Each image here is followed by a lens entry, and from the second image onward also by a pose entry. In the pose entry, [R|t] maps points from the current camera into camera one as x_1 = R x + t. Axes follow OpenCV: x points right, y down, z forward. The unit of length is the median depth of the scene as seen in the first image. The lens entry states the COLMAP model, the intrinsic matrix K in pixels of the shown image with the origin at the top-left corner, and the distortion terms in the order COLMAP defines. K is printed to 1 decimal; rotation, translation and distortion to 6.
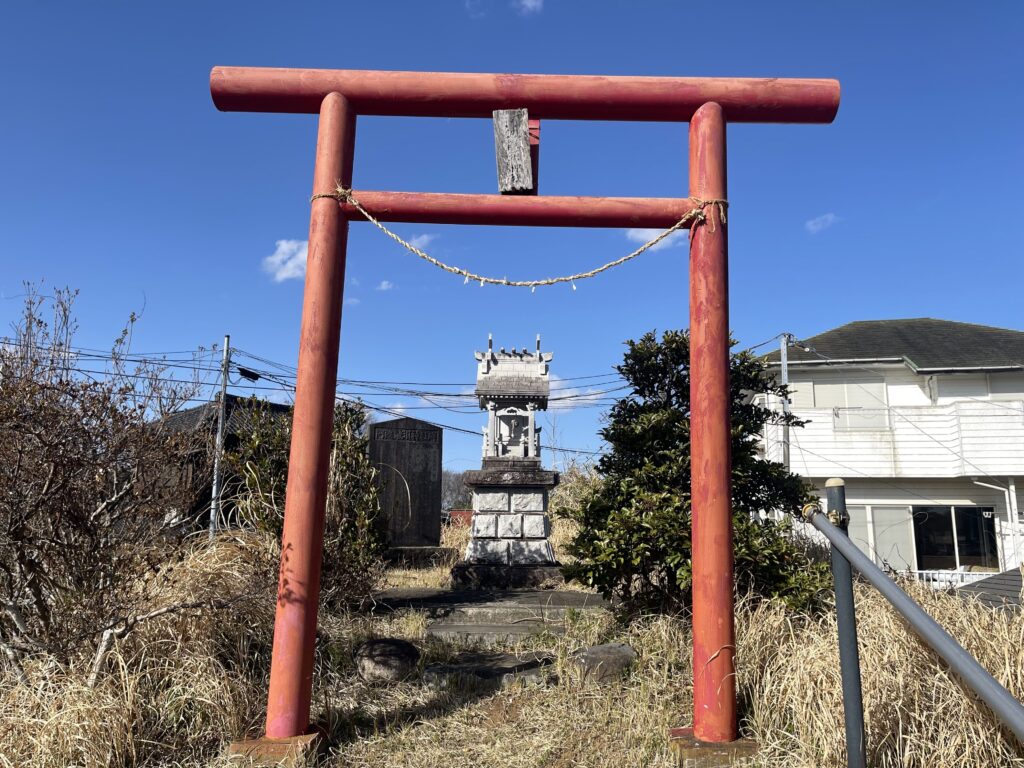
lens RADIAL K [[775.1, 0, 507.4], [0, 775.1, 386.6], [0, 0, 1]] dist [0.055941, -0.061388]
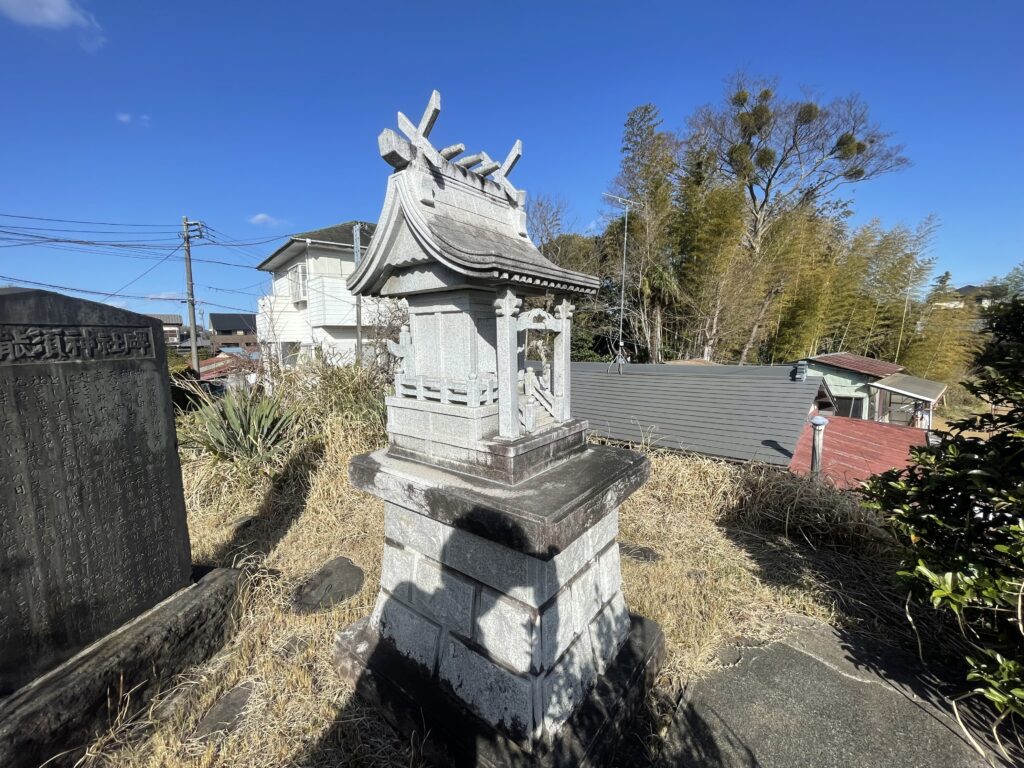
lens RADIAL K [[412.9, 0, 511.0], [0, 412.9, 385.9], [0, 0, 1]] dist [-0.006295, 0.000985]
pose [[0.607226, -0.112449, 0.786531, -0.179446], [-0.122565, 0.964828, 0.232563, 0.017084], [-0.785018, -0.237619, 0.572087, 0.882851]]
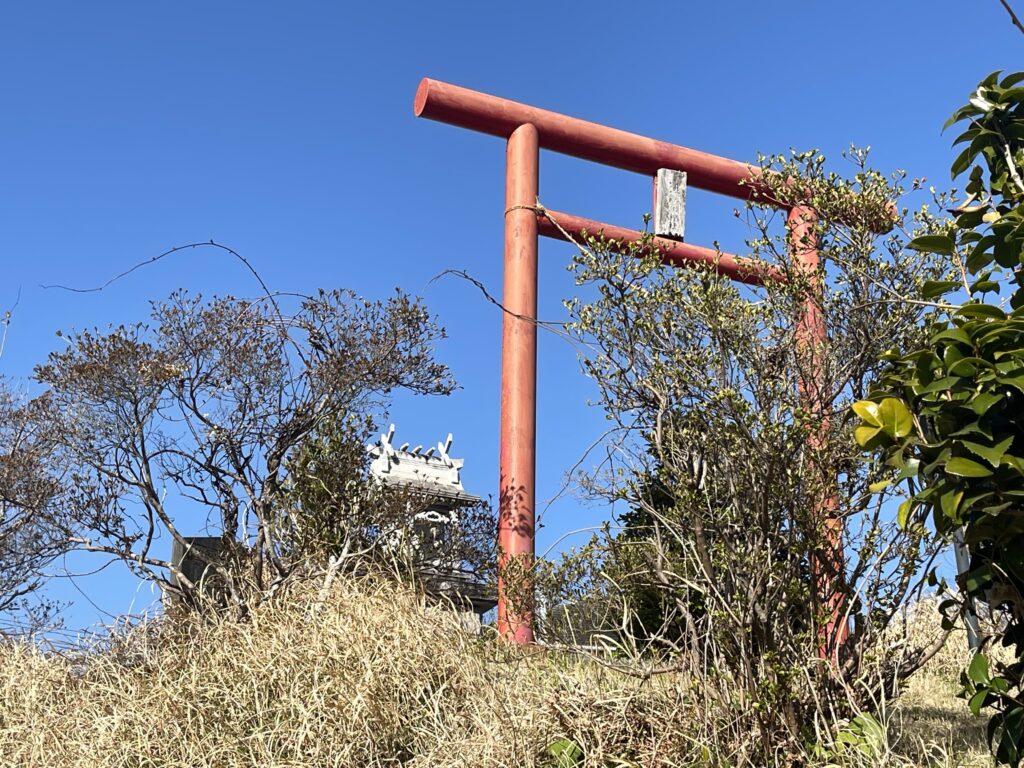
lens RADIAL K [[1679.5, 0, 513.6], [0, 1679.5, 386.5], [0, 0, 1]] dist [0.271480, 0.000000]
pose [[0.901768, 0.156170, 0.403021, -0.640873], [-0.056012, 0.966803, -0.249307, 0.331042], [-0.428576, 0.202243, 0.880580, -0.588592]]
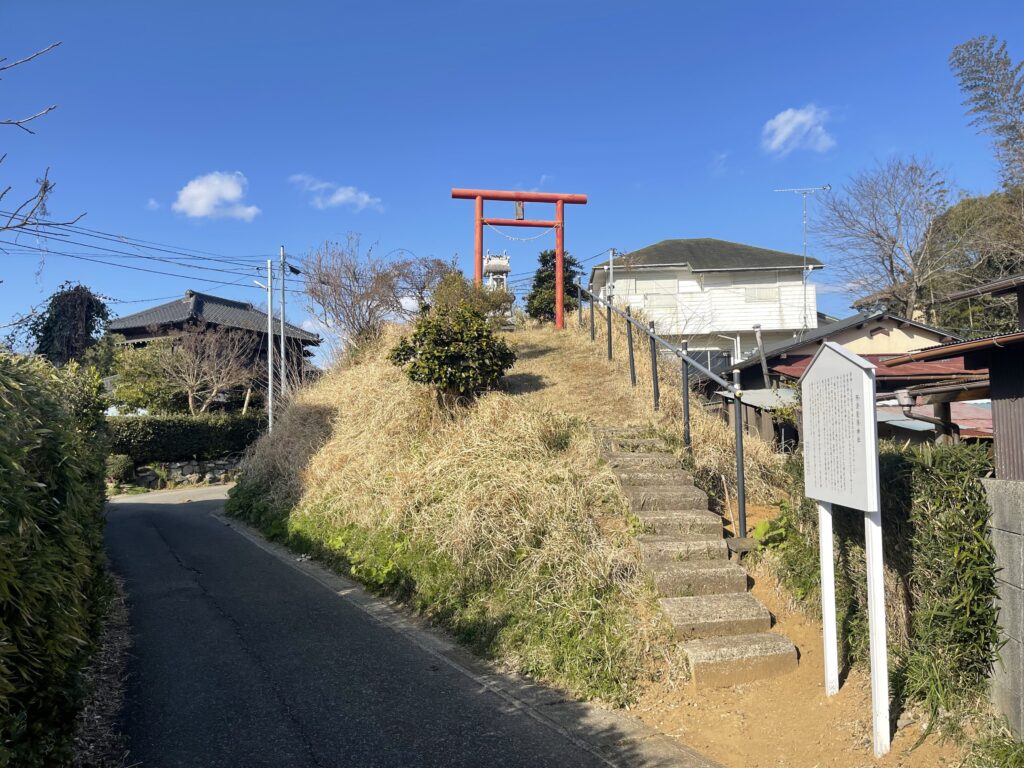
lens RADIAL K [[775.1, 0, 508.9], [0, 775.1, 401.1], [0, 0, 1]] dist [0.055941, -0.061388]
pose [[0.987298, -0.021822, 0.157371, -0.429529], [0.000803, 0.991195, 0.132408, 0.112570], [-0.158875, -0.130600, 0.978623, -1.957223]]
